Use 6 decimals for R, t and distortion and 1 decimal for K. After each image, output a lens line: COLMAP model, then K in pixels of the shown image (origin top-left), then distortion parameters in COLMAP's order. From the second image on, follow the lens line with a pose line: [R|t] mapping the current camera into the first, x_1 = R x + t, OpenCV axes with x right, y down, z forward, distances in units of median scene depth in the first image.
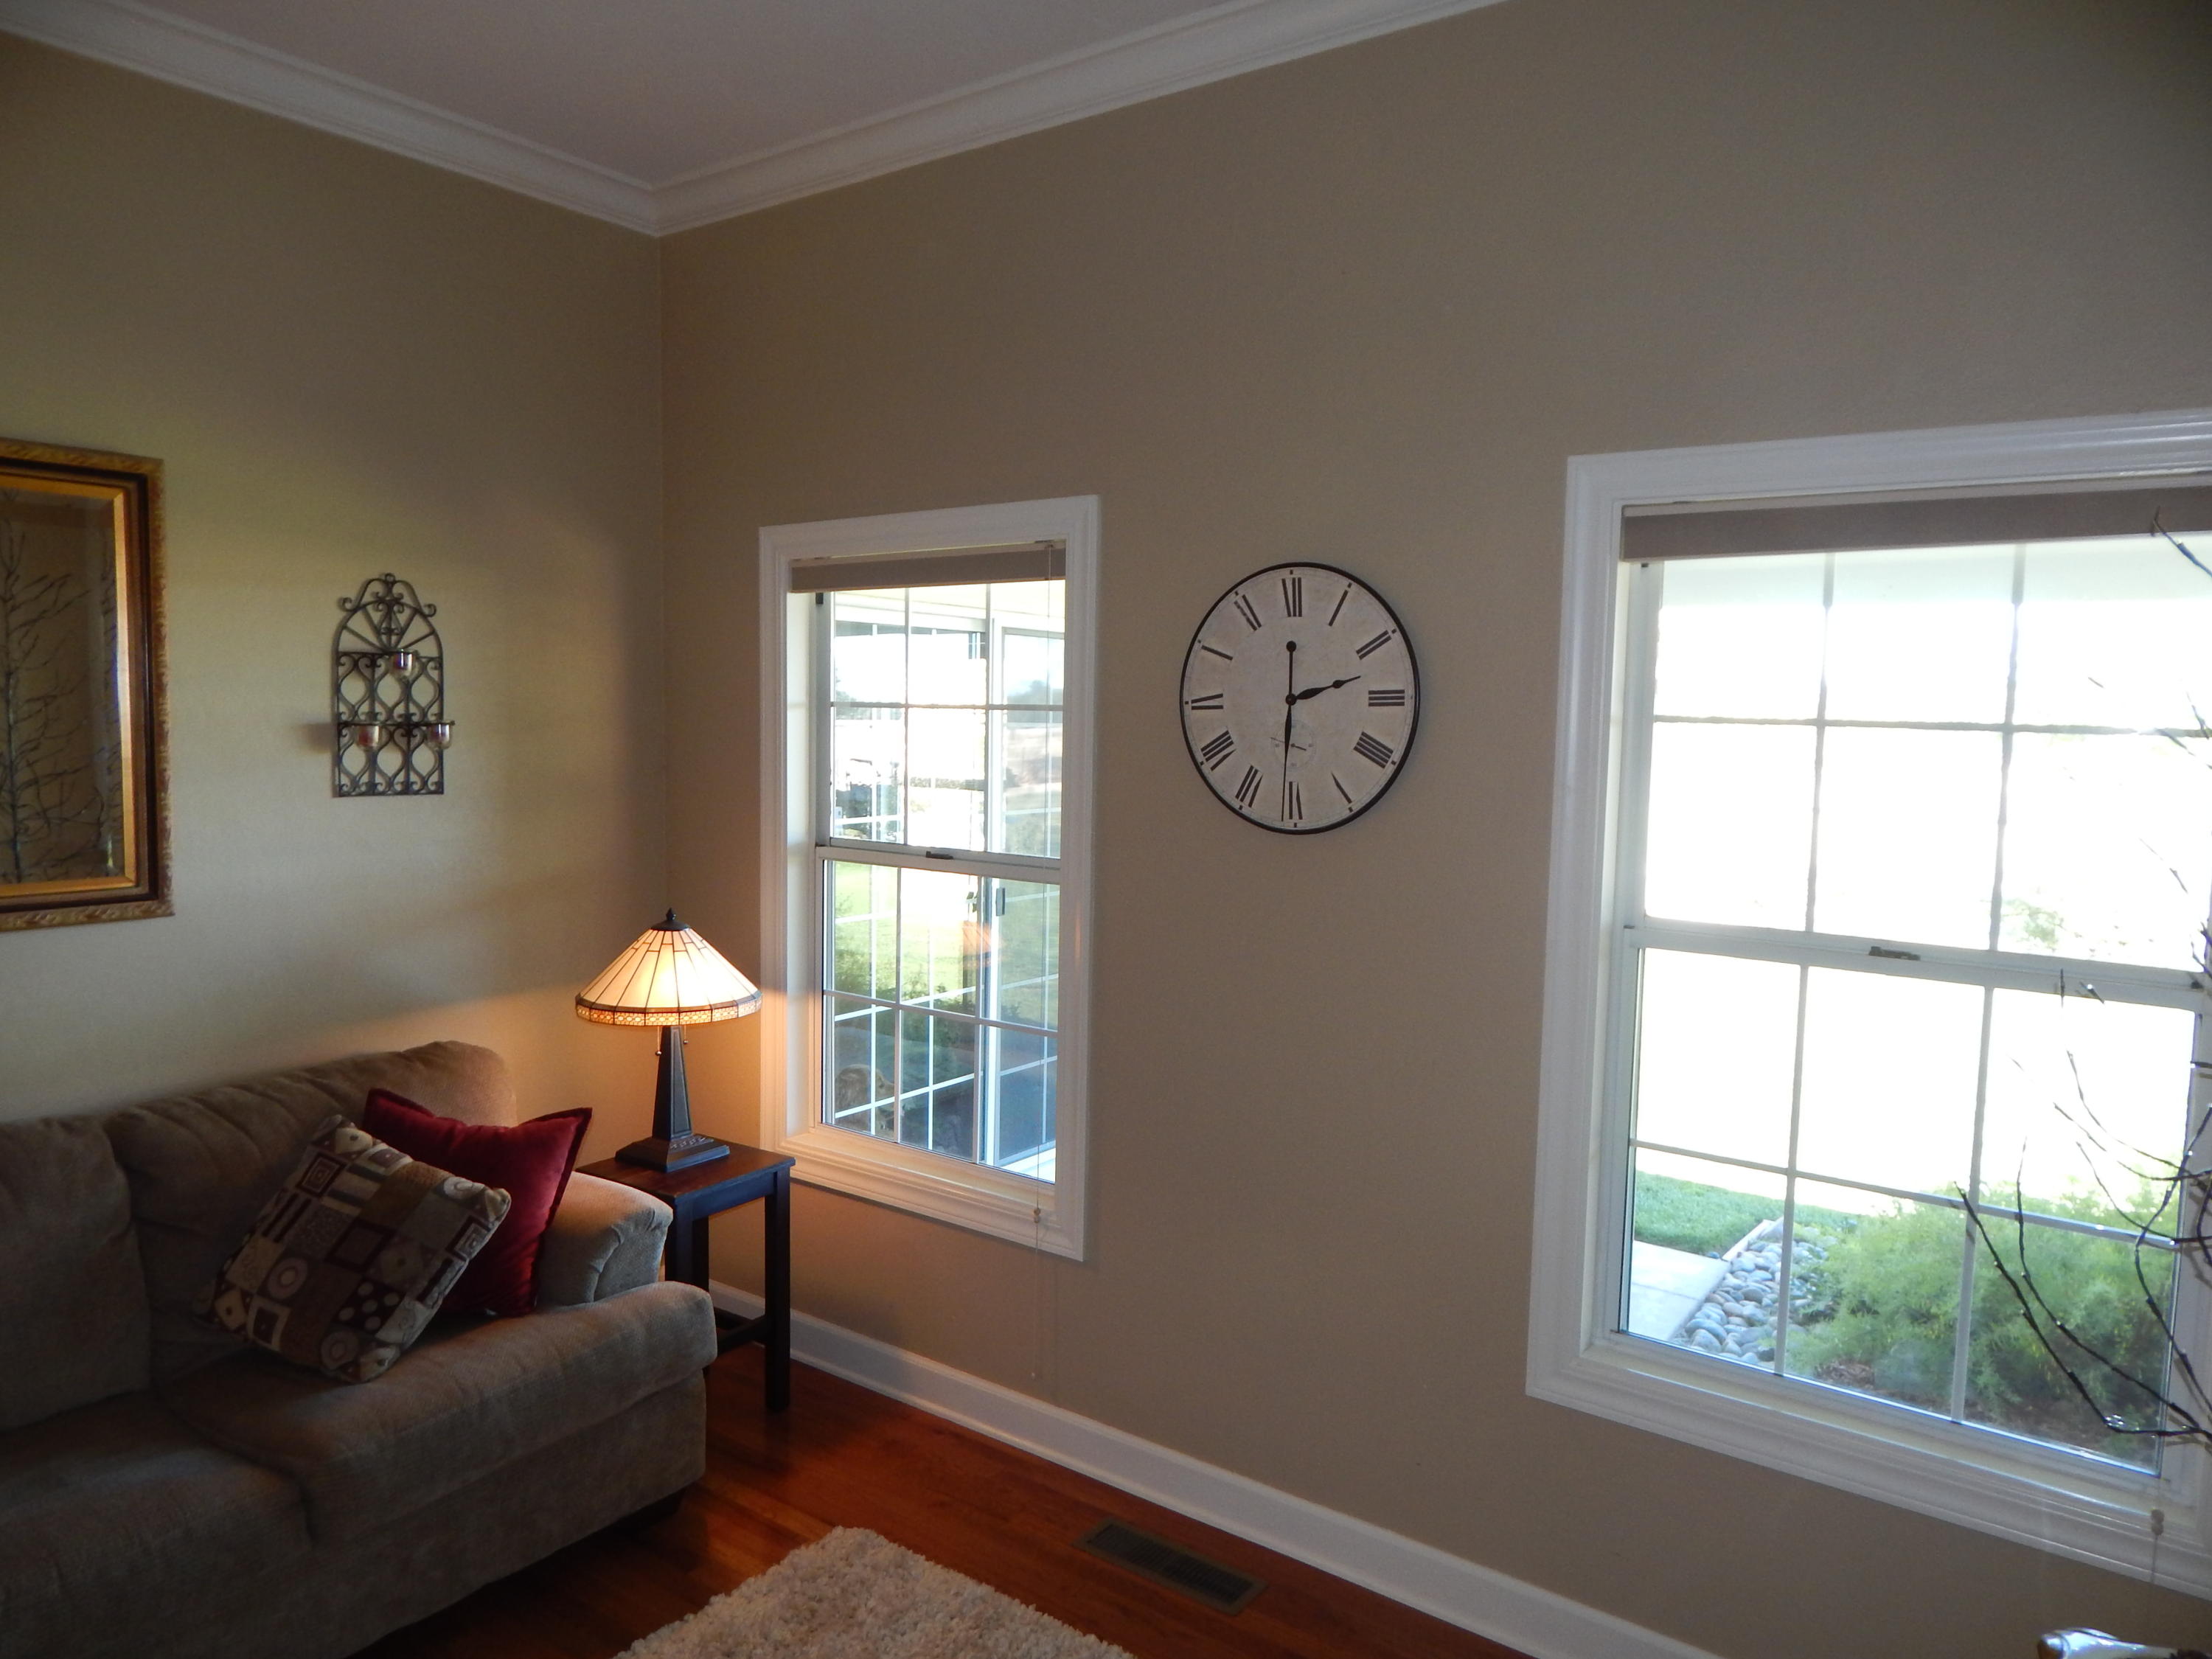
lens RADIAL K [[1464.4, 0, 1102.4], [0, 1464.4, 807.2], [0, 0, 1]] dist [0.010070, -0.002815]
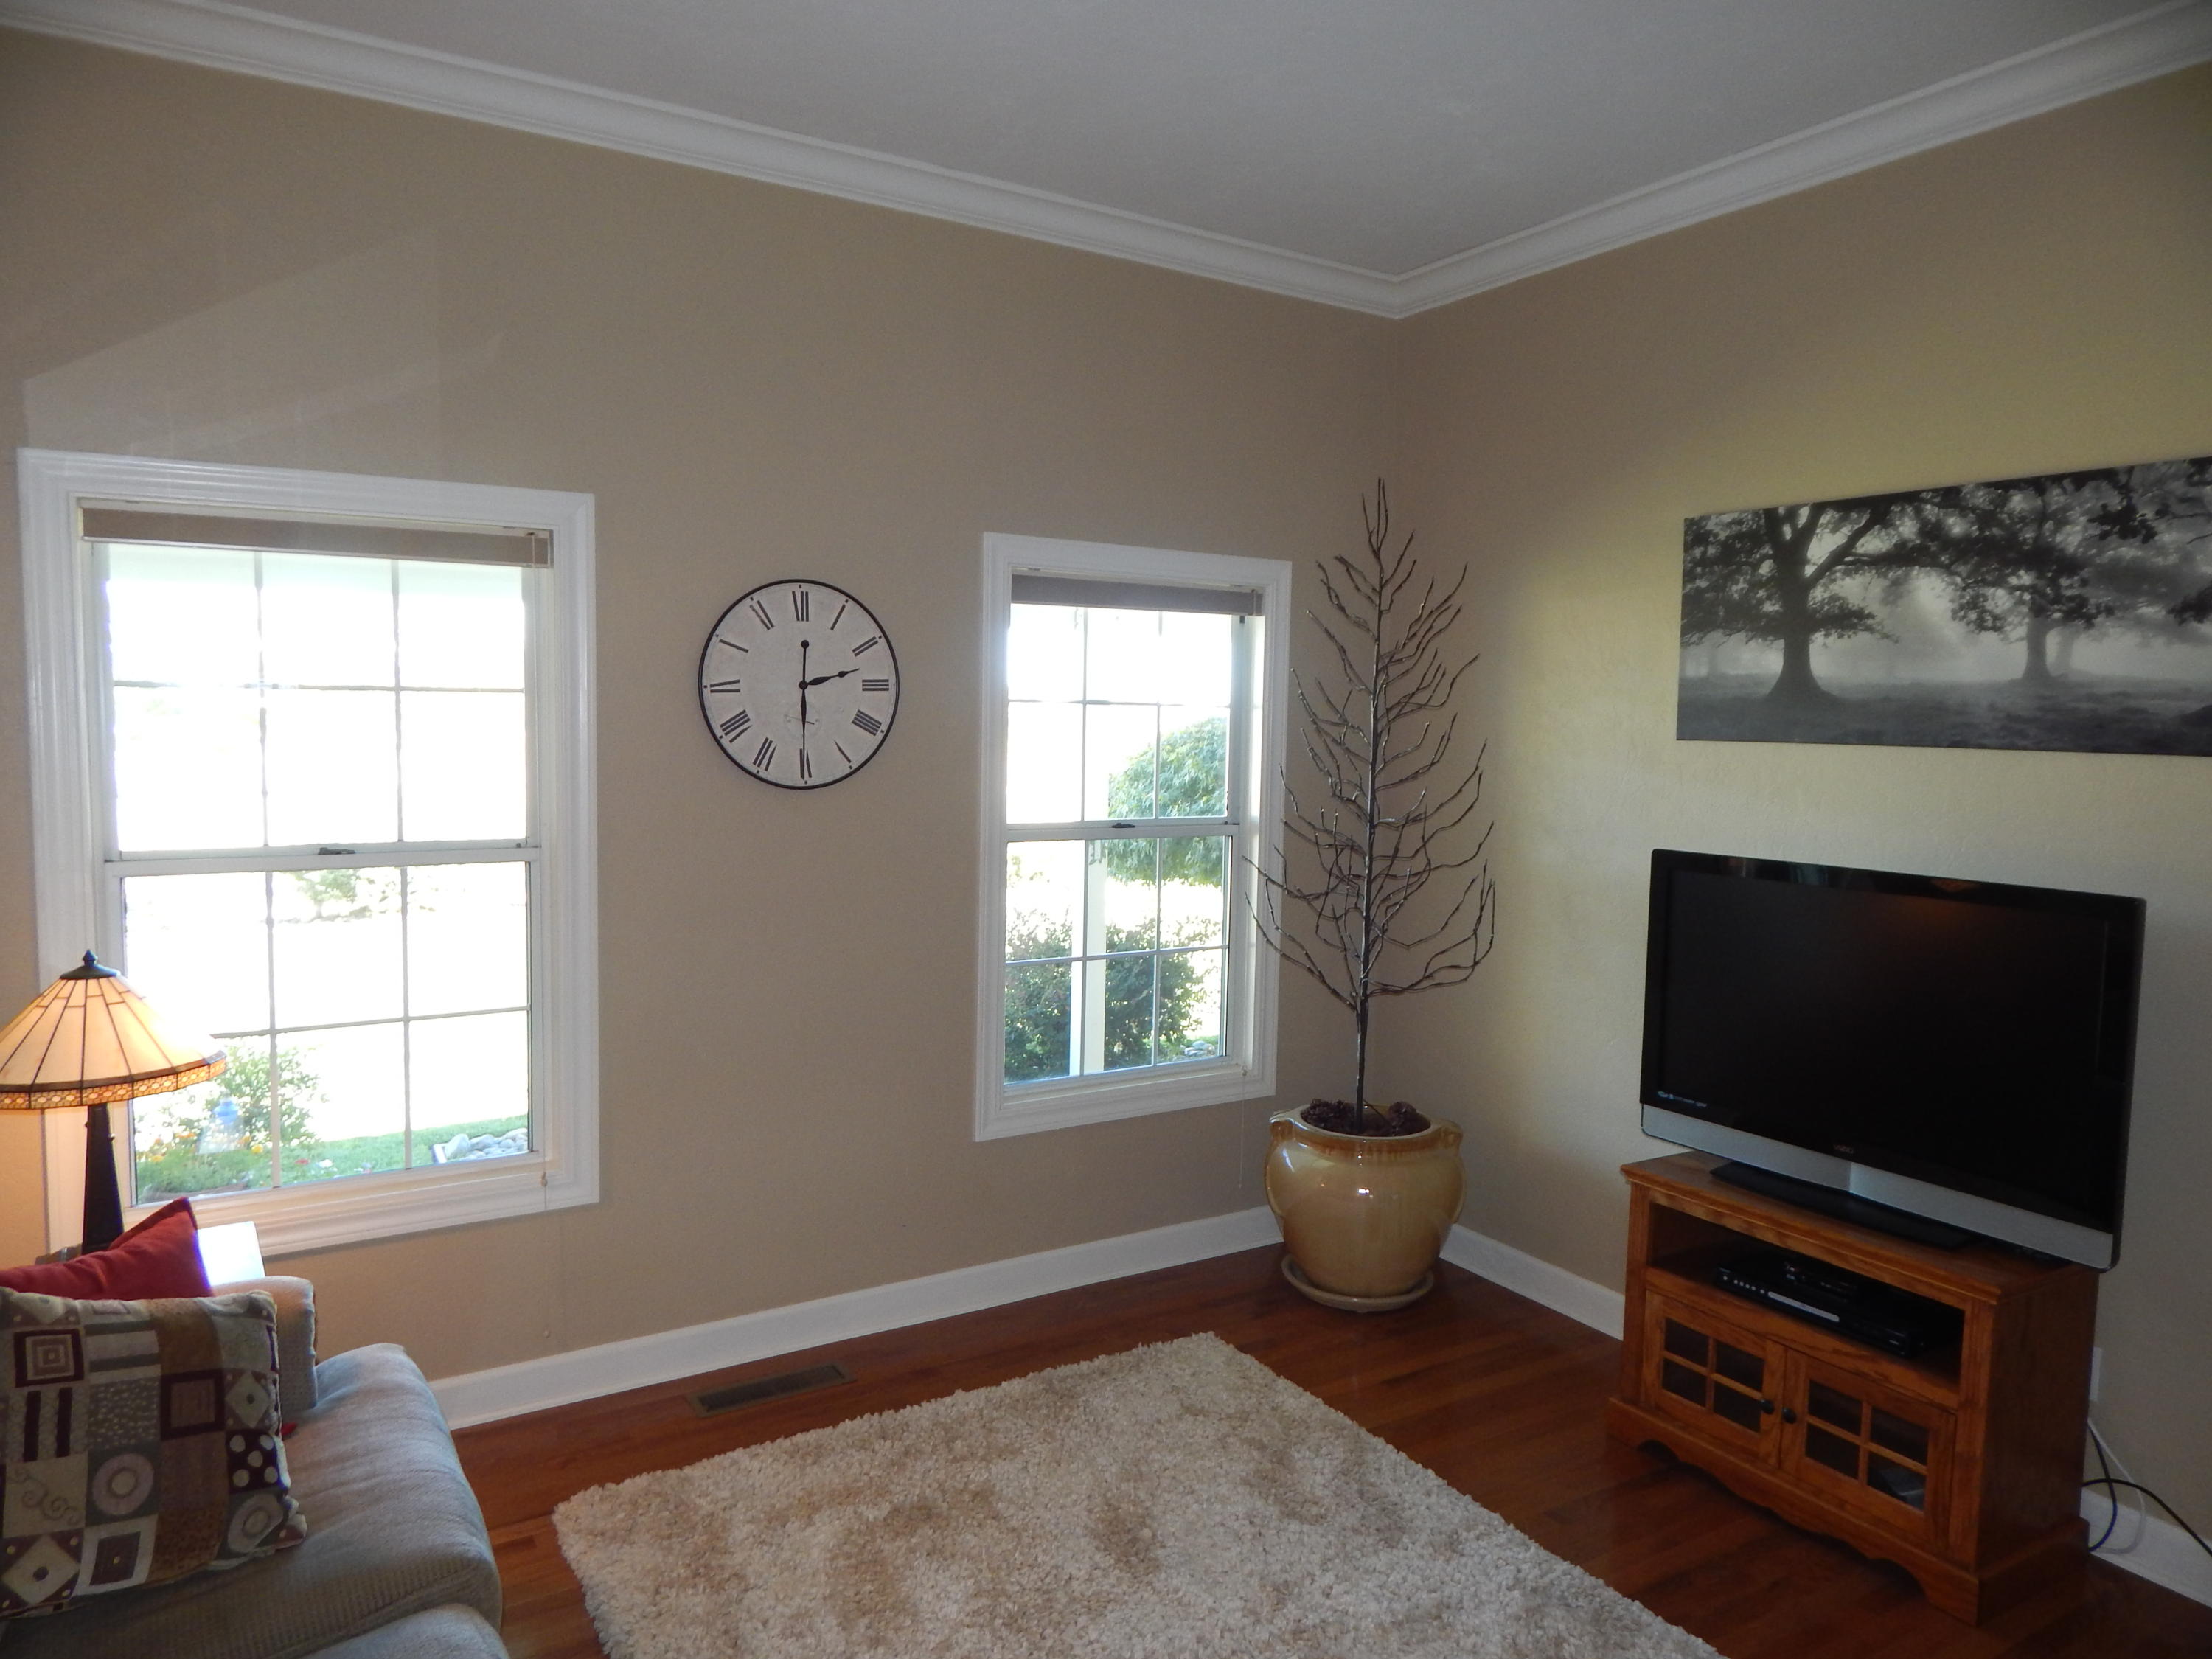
lens RADIAL K [[1464.4, 0, 1096.3], [0, 1464.4, 842.2], [0, 0, 1]] dist [0.010070, -0.002815]
pose [[0.368377, -0.085630, 0.925724, -0.989476], [0.062741, 0.995769, 0.067142, -0.006169], [-0.927557, 0.033347, 0.372191, 0.283370]]
